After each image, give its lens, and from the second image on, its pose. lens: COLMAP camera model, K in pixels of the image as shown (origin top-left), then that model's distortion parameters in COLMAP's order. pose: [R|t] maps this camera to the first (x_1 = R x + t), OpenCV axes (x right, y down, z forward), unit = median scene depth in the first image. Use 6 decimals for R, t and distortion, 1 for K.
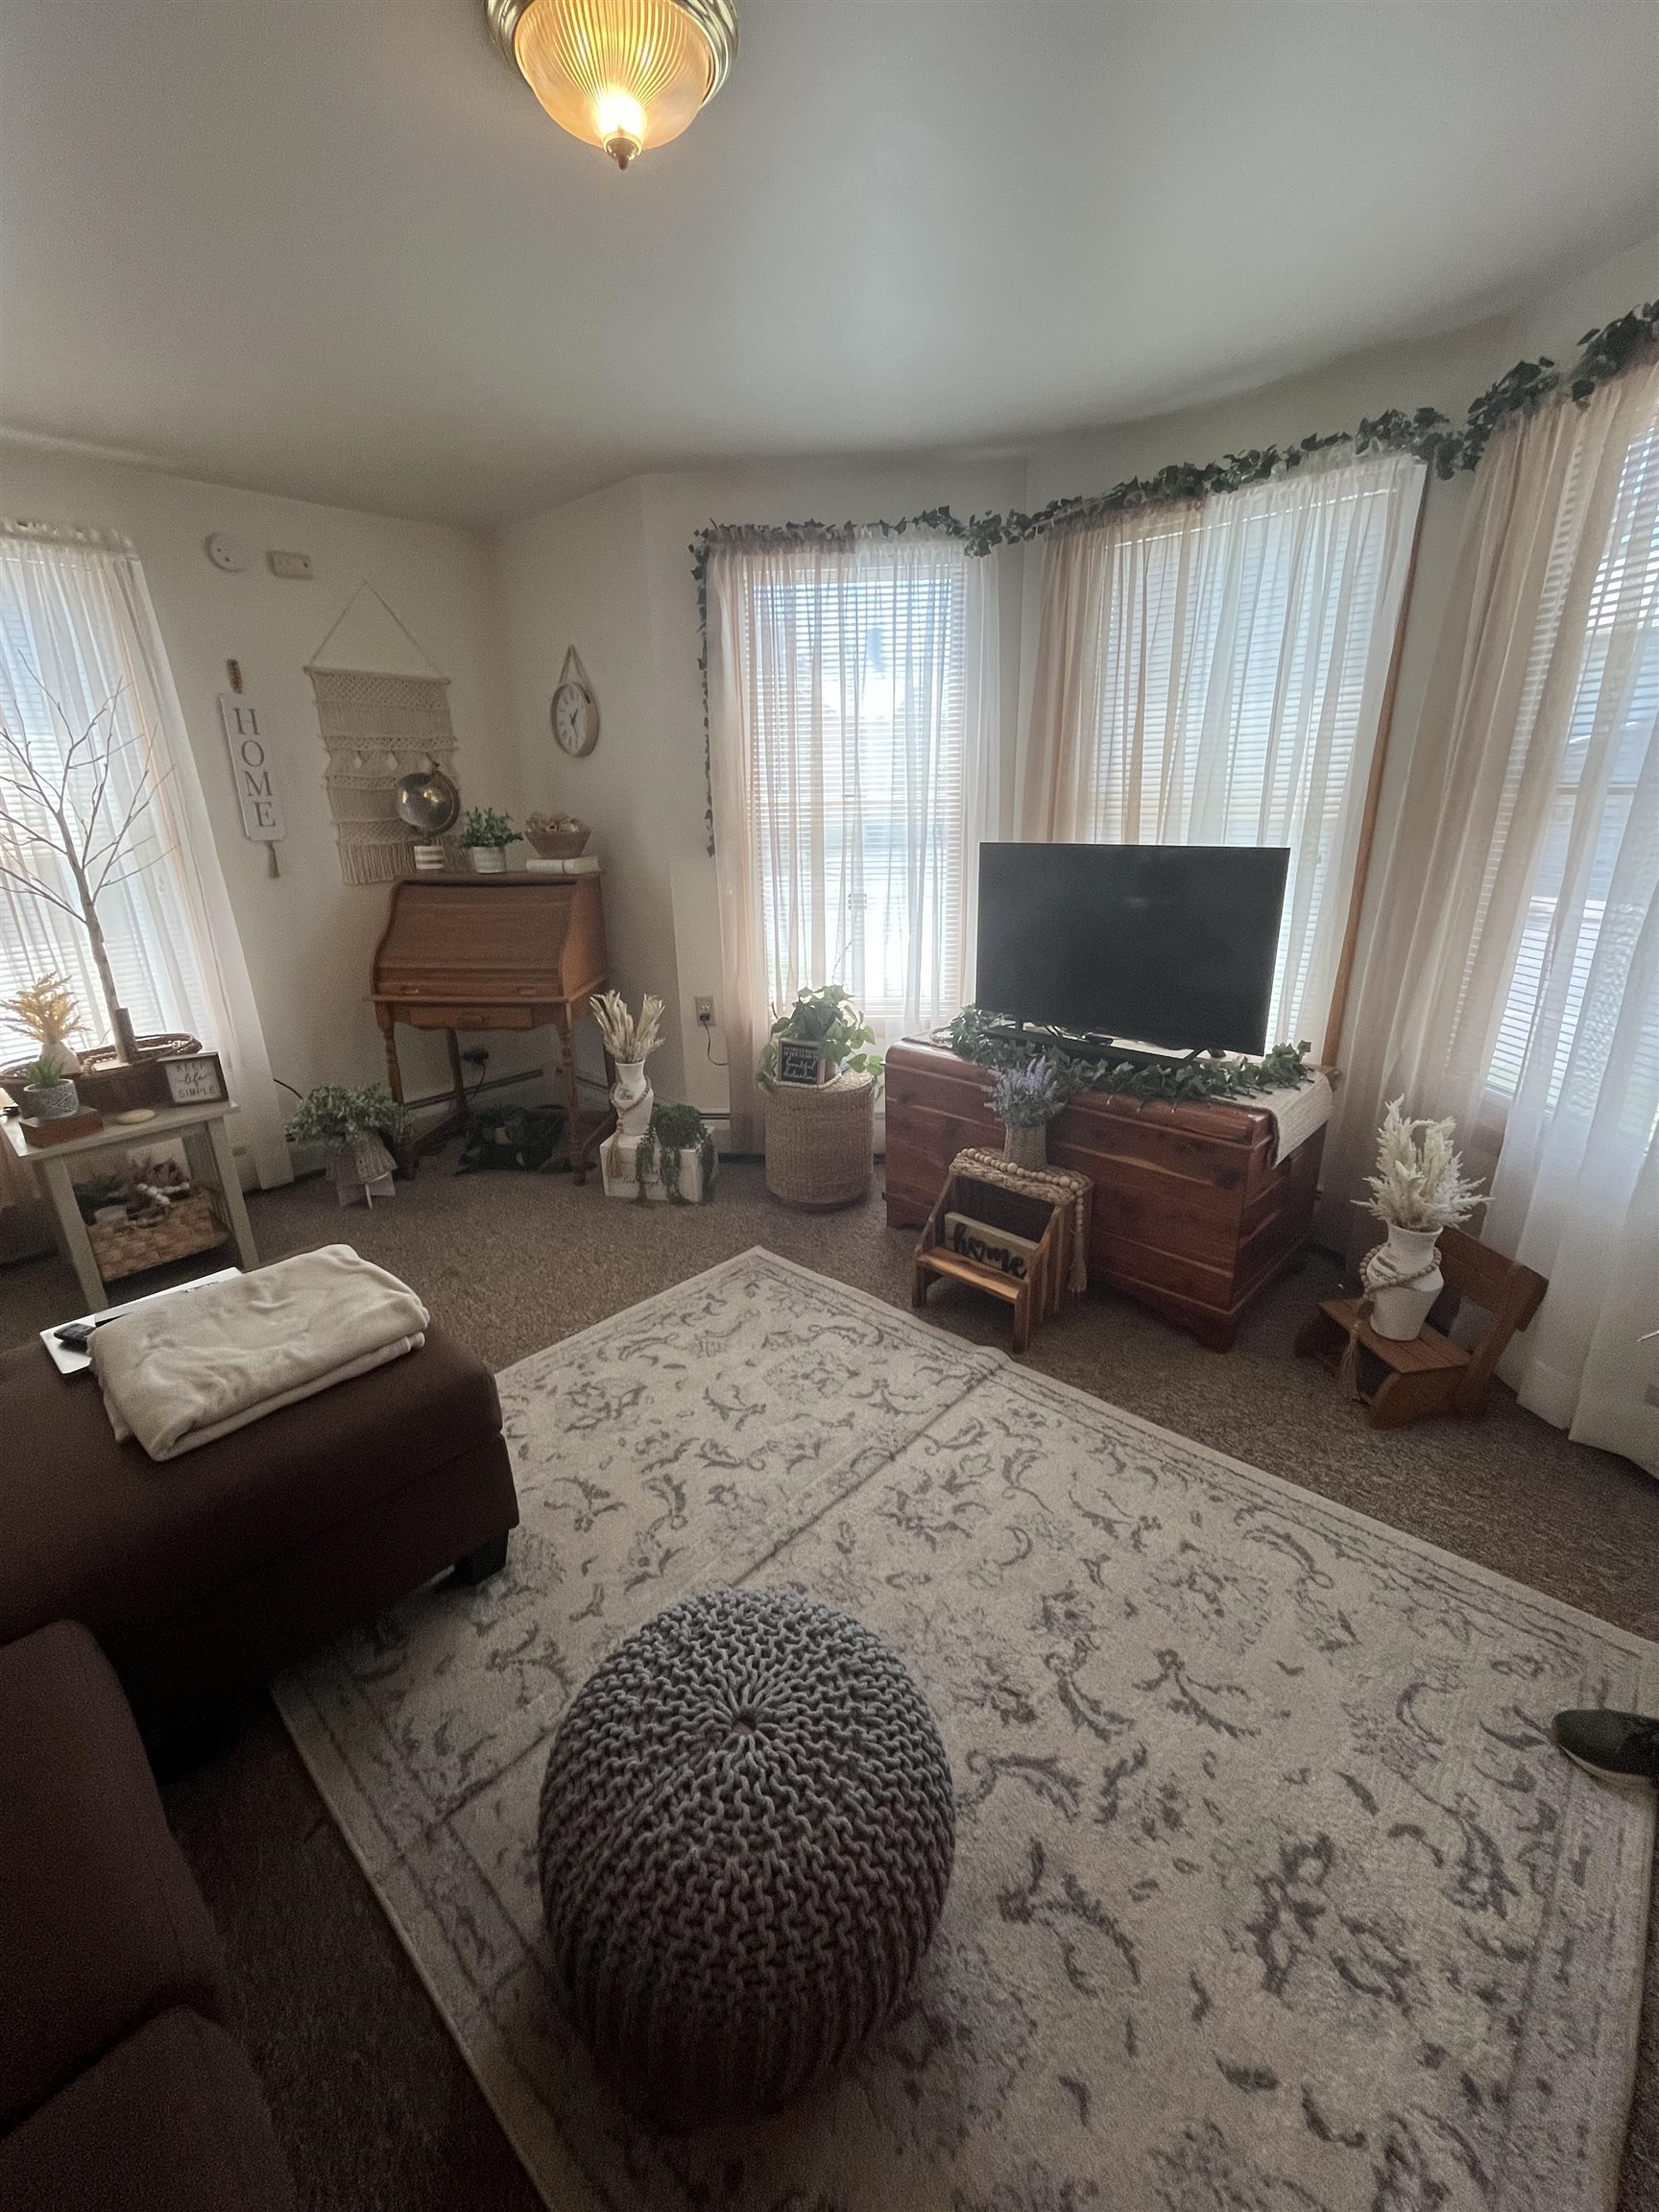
lens RADIAL K [[921.3, 0, 829.8], [0, 921.3, 1096.5], [0, 0, 1]] dist [-0.003118, -0.000627]
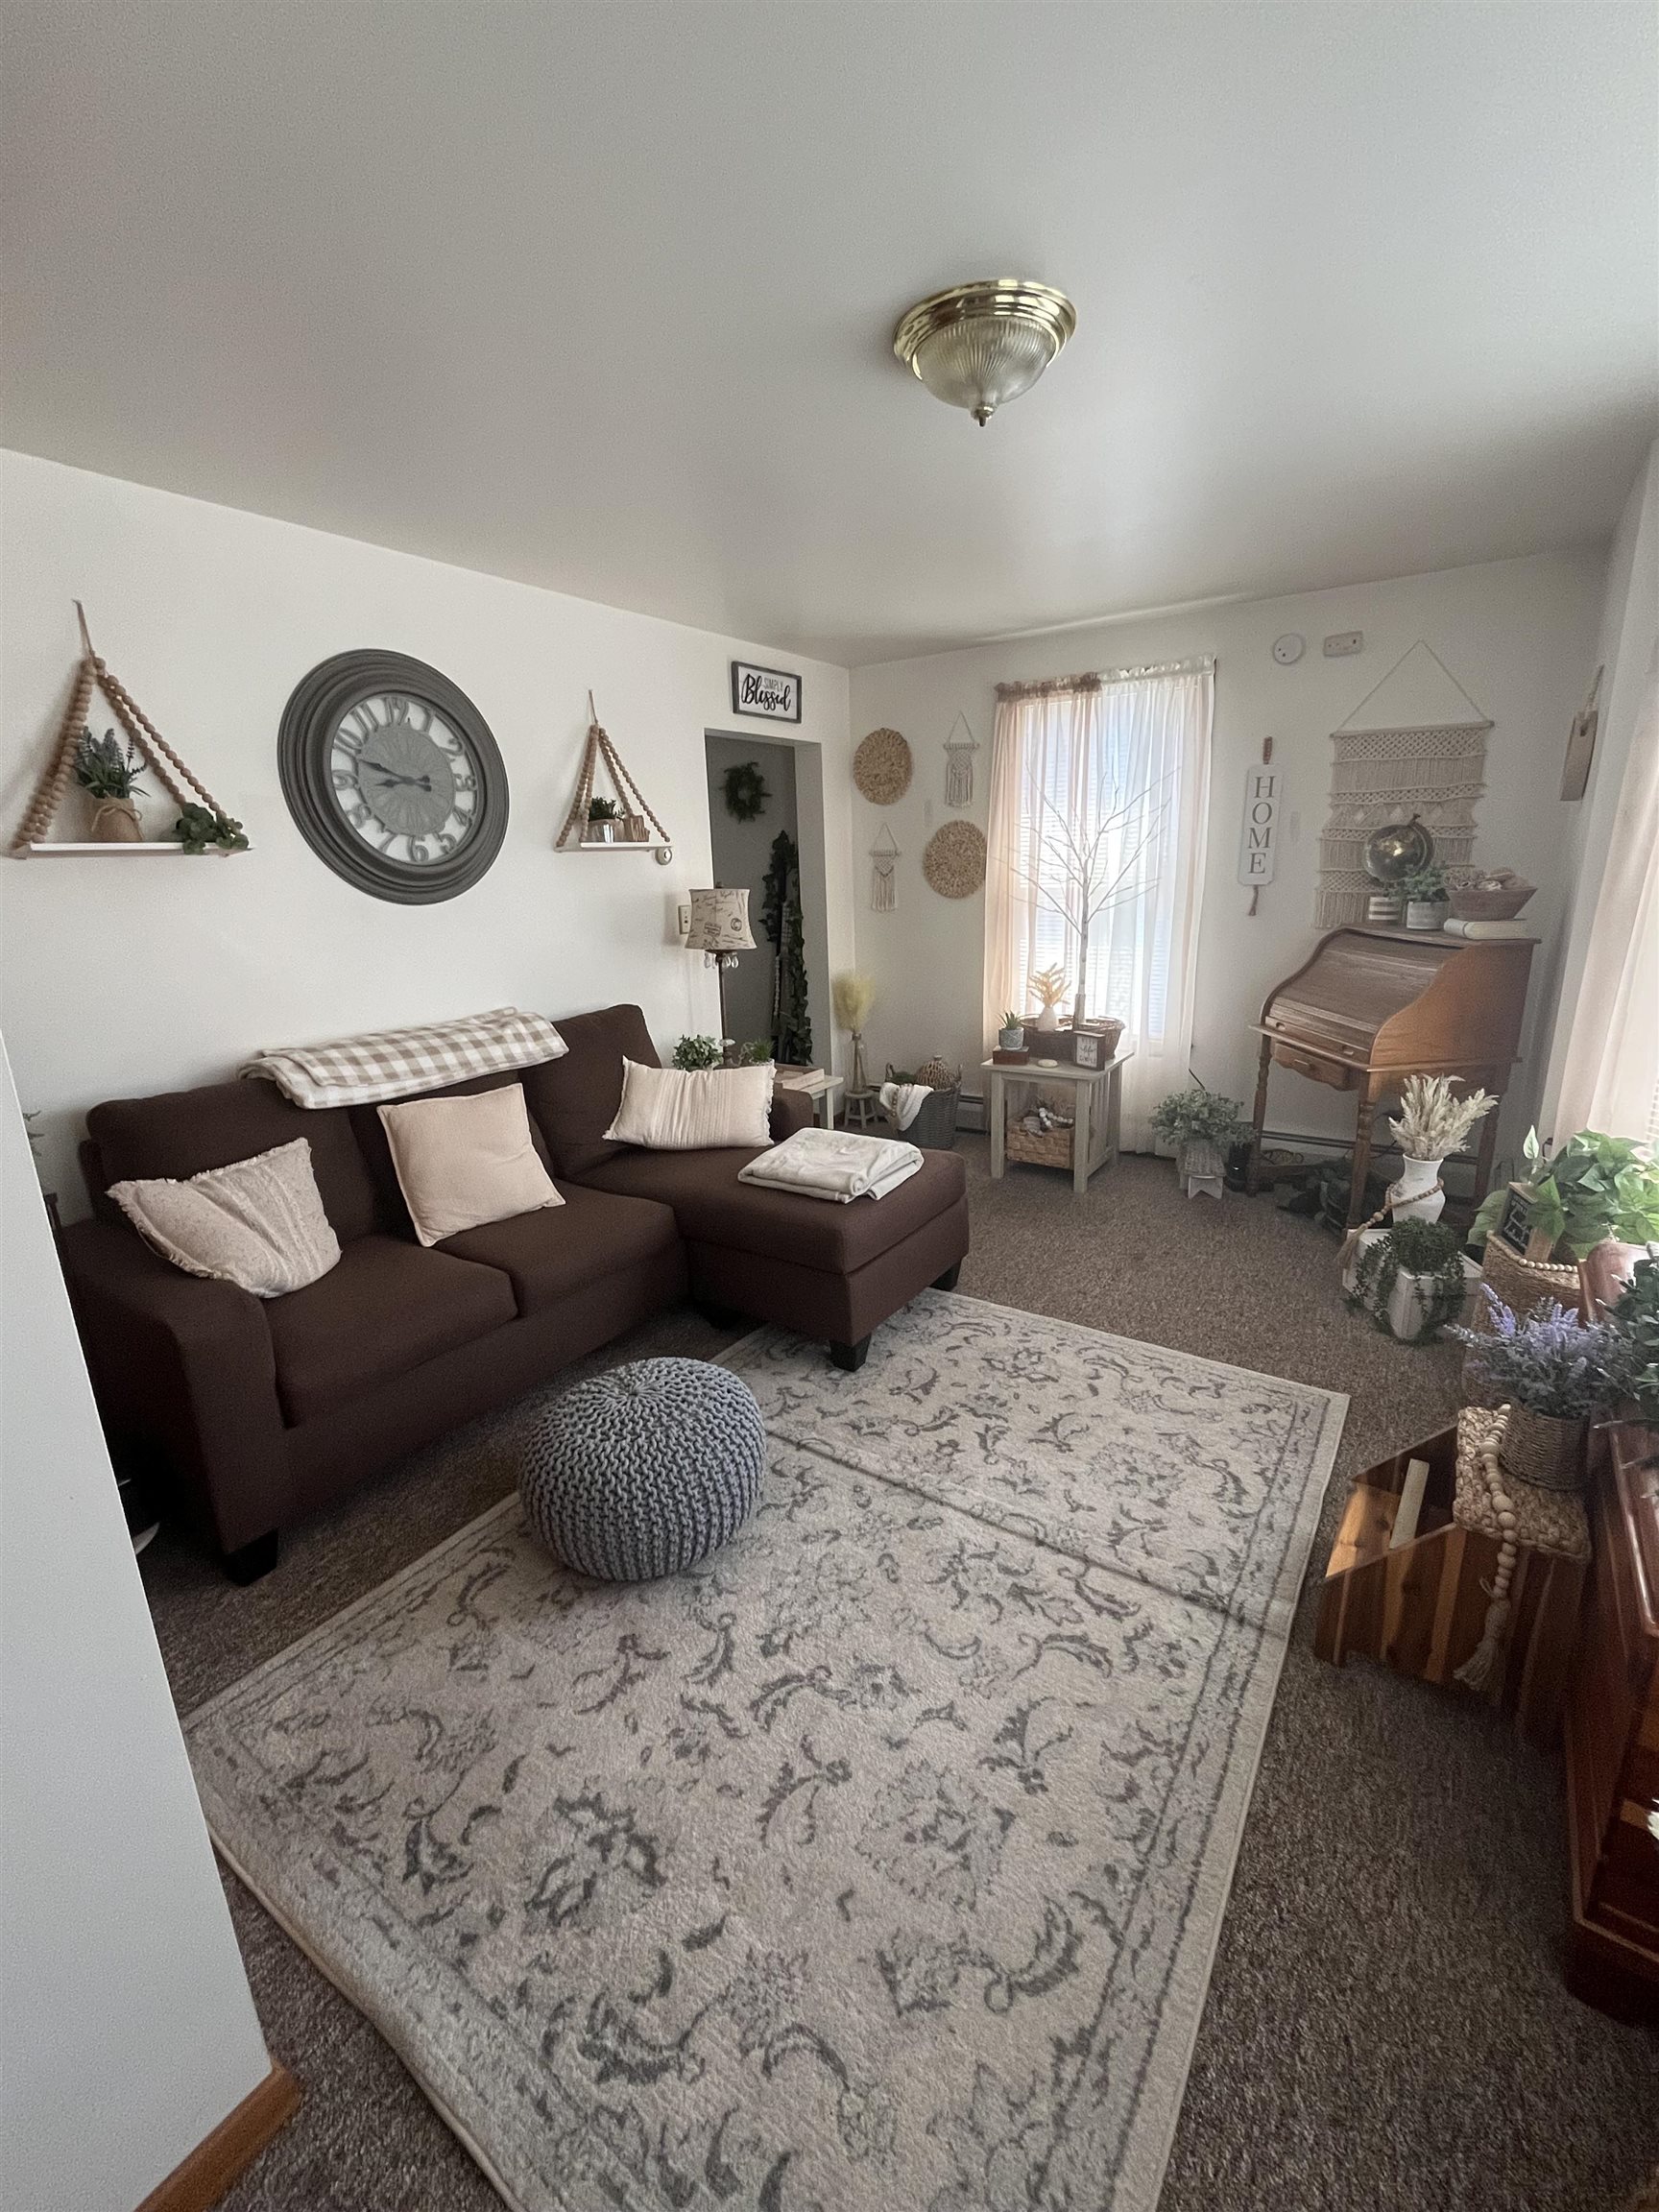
lens RADIAL K [[921.3, 0, 829.8], [0, 921.3, 1096.5], [0, 0, 1]] dist [-0.003118, -0.000627]
pose [[0.149744, 0.265676, -0.952362, 0.872408], [-0.286721, 0.933500, 0.215332, -0.204177], [0.946239, 0.240818, 0.215961, 0.484542]]
